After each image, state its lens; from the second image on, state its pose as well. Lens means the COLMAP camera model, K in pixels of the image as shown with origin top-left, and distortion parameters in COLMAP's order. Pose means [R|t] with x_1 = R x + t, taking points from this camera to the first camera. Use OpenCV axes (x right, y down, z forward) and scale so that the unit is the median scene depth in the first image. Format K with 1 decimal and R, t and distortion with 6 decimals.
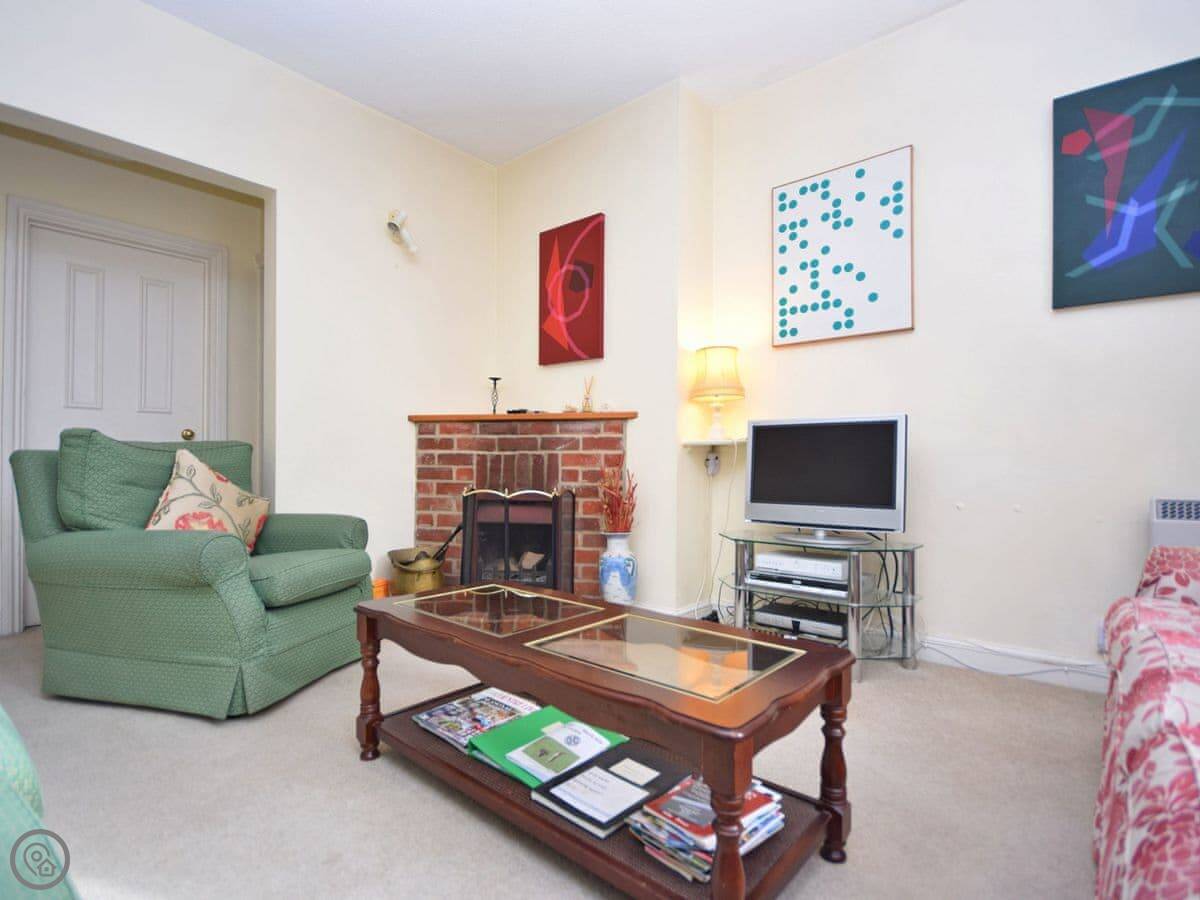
lens RADIAL K [[597.2, 0, 594.0], [0, 597.2, 458.4], [0, 0, 1]] dist [-0.002687, -0.000911]
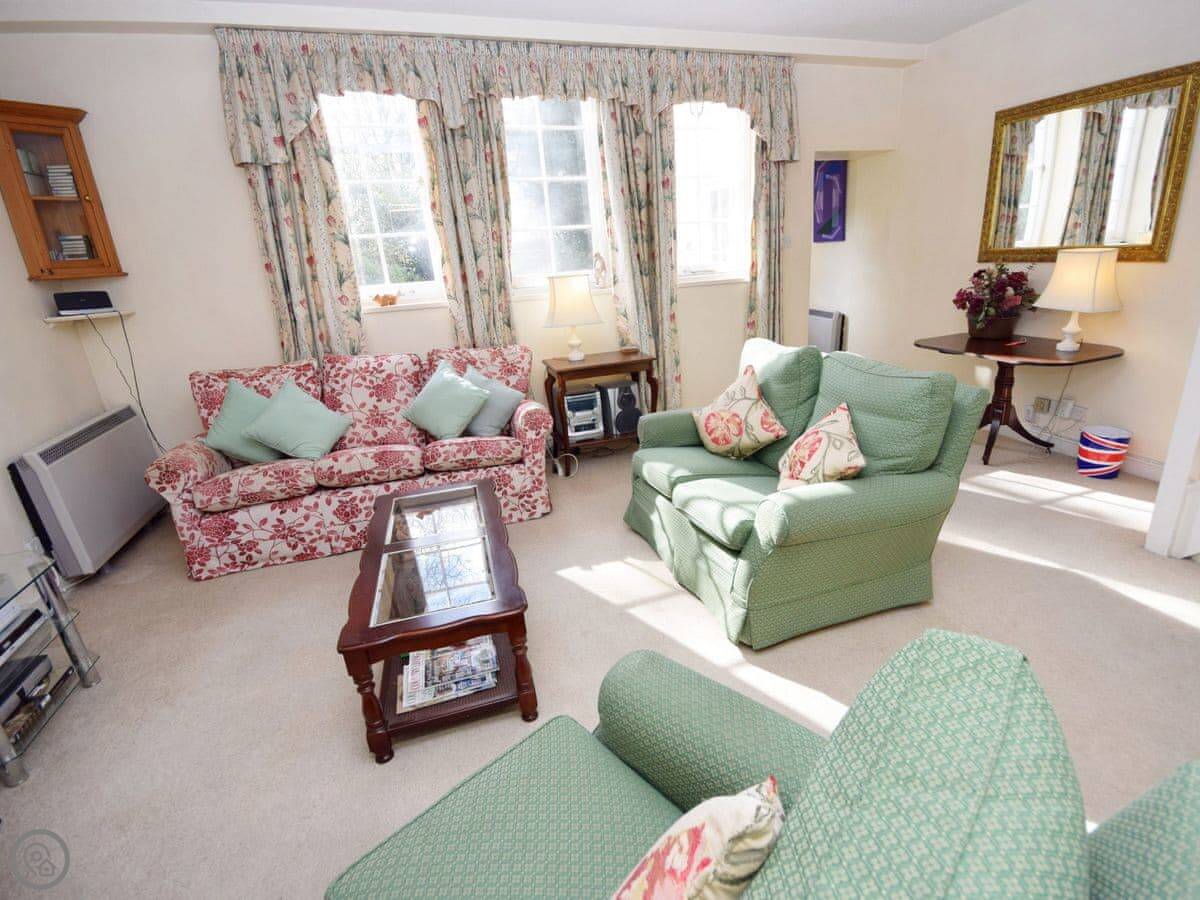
lens RADIAL K [[603.0, 0, 632.9], [0, 603.0, 456.0], [0, 0, 1]] dist [0.000459, -0.000635]
pose [[-0.867756, -0.113358, 0.483889, -0.594539], [0.049784, 0.948916, 0.311575, -0.190109], [-0.494490, 0.294462, -0.817785, 0.973640]]
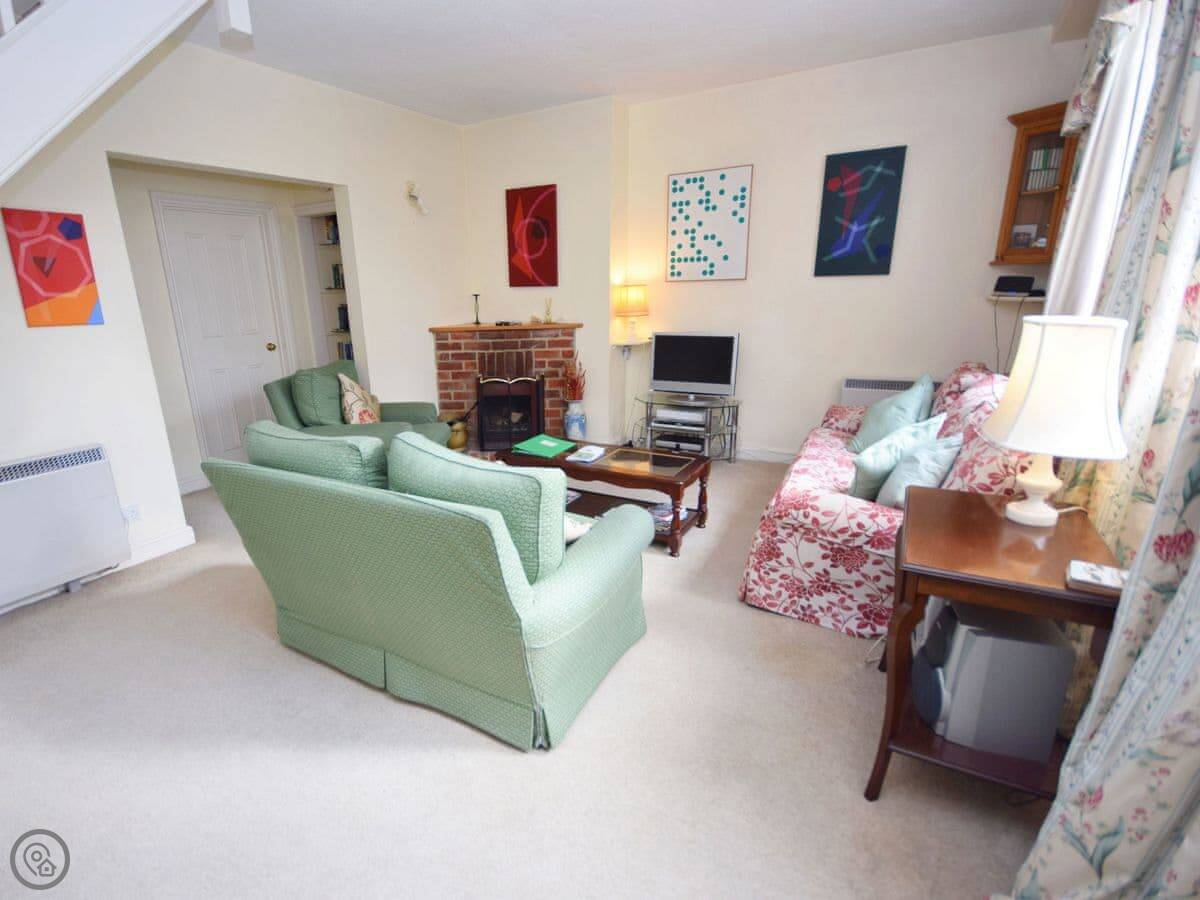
lens RADIAL K [[597.2, 0, 536.3], [0, 597.2, 452.6], [0, 0, 1]] dist [-0.002595, 0.000839]
pose [[0.987371, -0.073368, 0.140409, -0.315435], [0.031431, 0.959400, 0.280293, -0.208317], [-0.155273, -0.272340, 0.949590, -0.625224]]
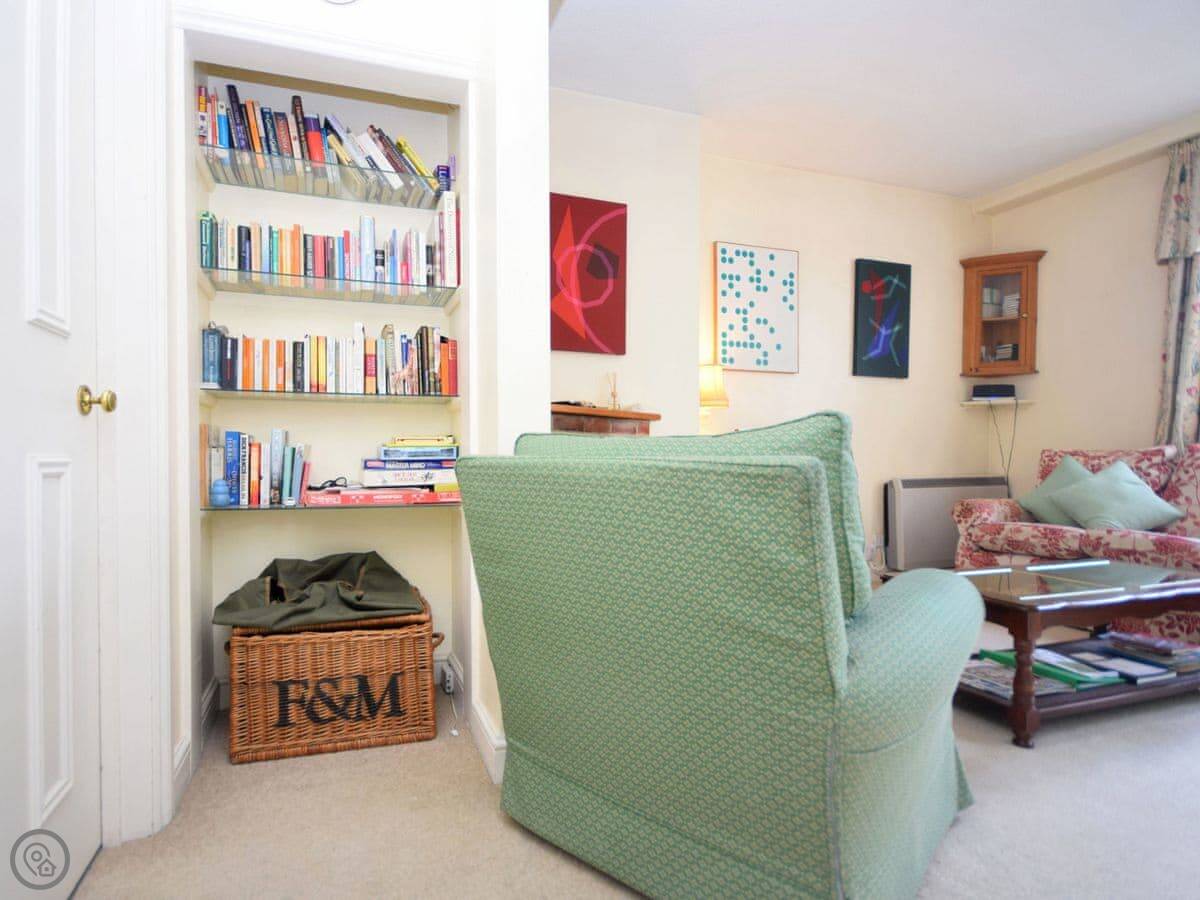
lens RADIAL K [[598.9, 0, 516.6], [0, 598.9, 462.1], [0, 0, 1]] dist [0.017281, -0.018851]
pose [[0.530793, -0.012380, 0.847411, -1.001888], [-0.009196, 0.999750, 0.020366, -0.013018], [-0.847451, -0.018603, 0.530547, 0.686549]]
